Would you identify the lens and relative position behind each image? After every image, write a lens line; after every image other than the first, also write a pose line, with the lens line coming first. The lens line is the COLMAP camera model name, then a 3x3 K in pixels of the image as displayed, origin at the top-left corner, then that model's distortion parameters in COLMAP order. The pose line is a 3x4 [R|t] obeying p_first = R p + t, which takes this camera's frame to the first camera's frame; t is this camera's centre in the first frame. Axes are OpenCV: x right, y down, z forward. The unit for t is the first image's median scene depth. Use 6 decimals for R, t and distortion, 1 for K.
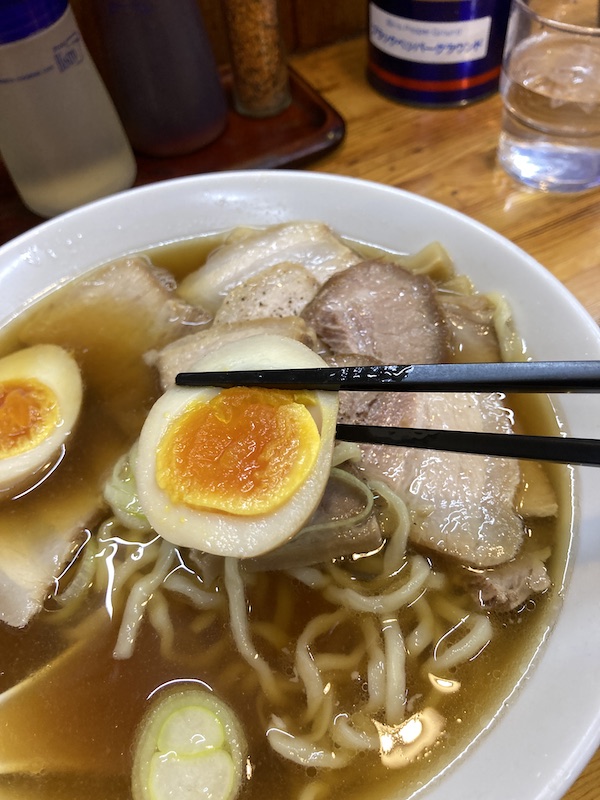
lens RADIAL K [[651.8, 0, 298.8], [0, 651.8, 378.1], [0, 0, 1]] dist [0.002849, 0.112224]
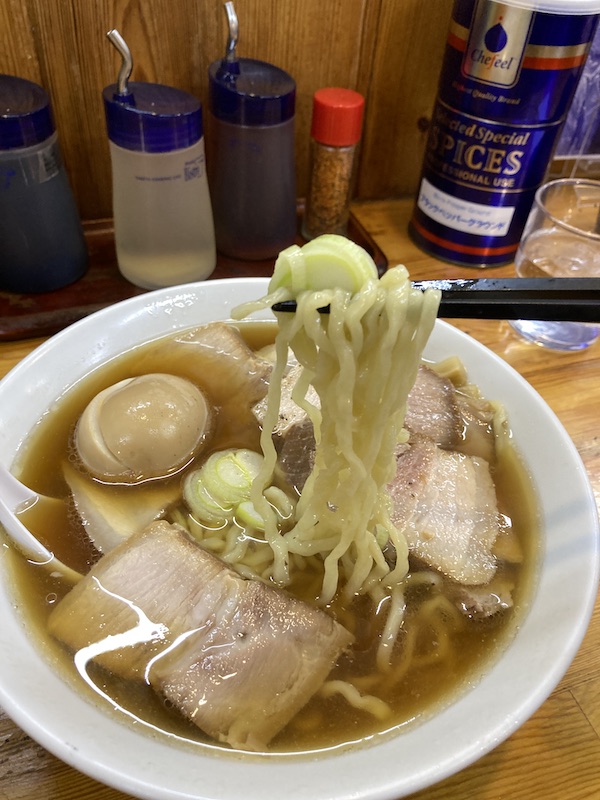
lens RADIAL K [[655.7, 0, 300.0], [0, 655.7, 400.0], [0, 0, 1]] dist [0.124958, 0.000356]
pose [[0.980010, 0.196212, 0.032888, -0.087702], [-0.188955, 0.969707, -0.154803, 0.095030], [-0.062266, 0.145494, 0.987398, -0.202230]]
